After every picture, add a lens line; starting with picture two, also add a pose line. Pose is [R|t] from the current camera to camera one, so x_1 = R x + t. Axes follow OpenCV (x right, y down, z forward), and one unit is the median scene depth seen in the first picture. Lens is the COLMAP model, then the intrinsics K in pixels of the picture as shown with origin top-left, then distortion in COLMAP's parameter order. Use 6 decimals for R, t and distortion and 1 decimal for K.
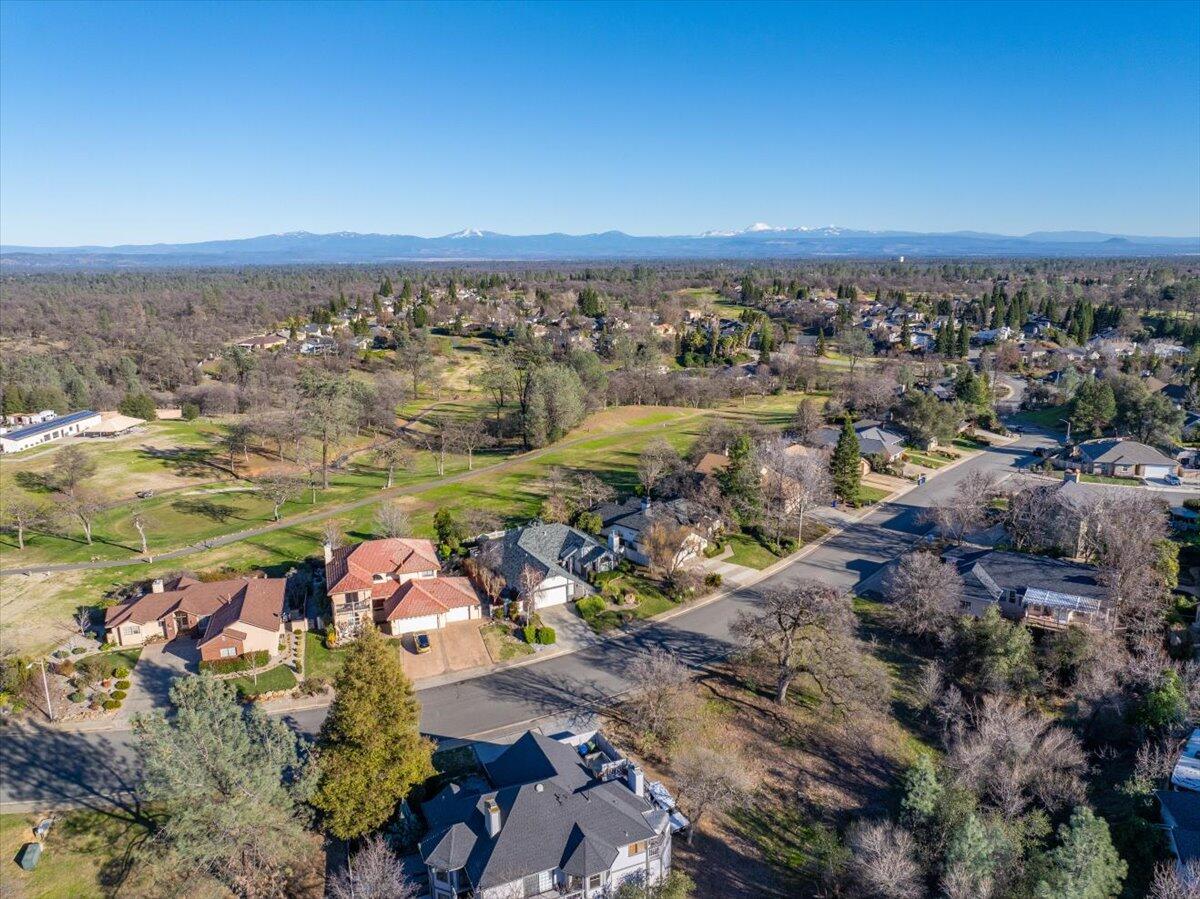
lens RADIAL K [[837.3, 0, 598.0], [0, 837.3, 450.3], [0, 0, 1]] dist [-0.020910, -0.000577]
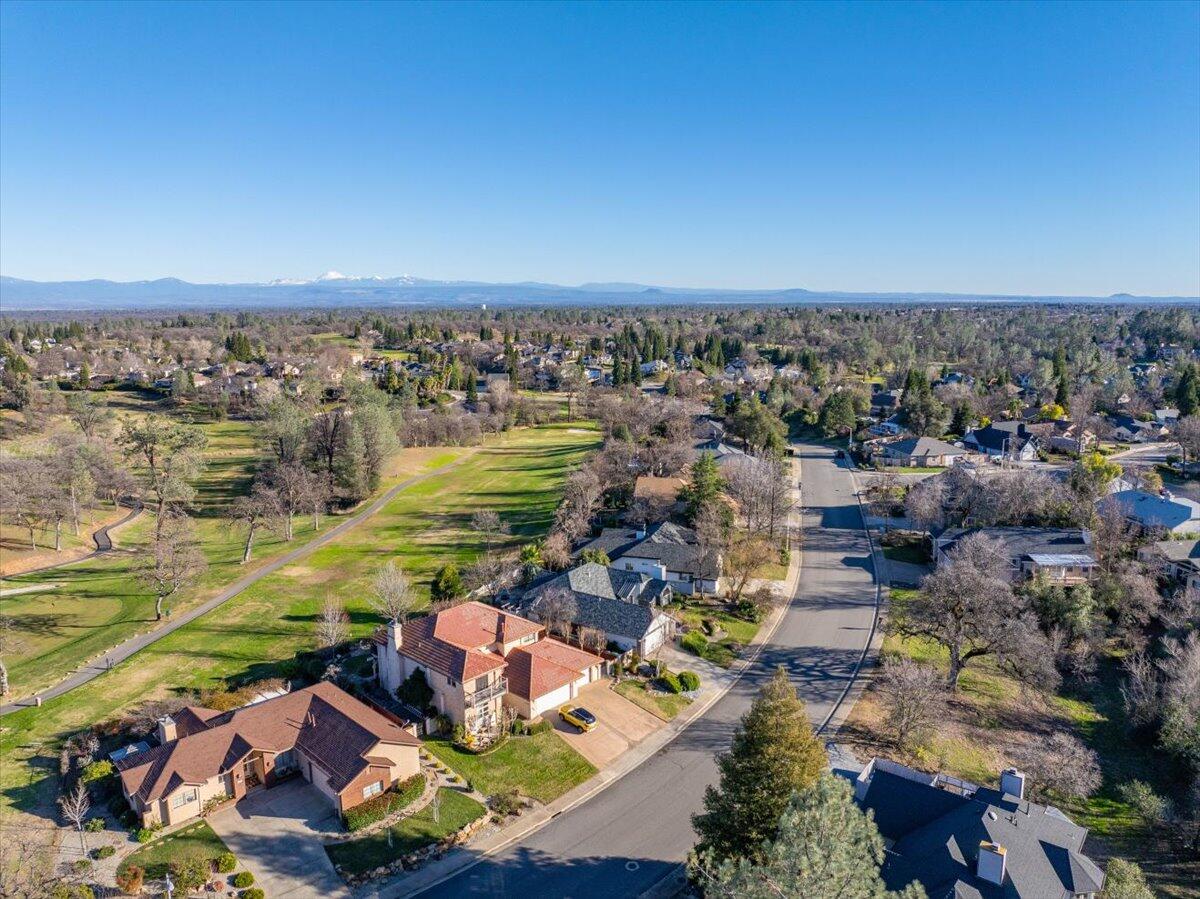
lens RADIAL K [[837.3, 0, 598.6], [0, 837.3, 449.0], [0, 0, 1]] dist [-0.020910, -0.000577]
pose [[0.883330, -0.075505, 0.462630, -0.533468], [0.102084, 0.994240, -0.032649, -0.003995], [-0.457500, 0.076067, 0.885950, 0.235253]]
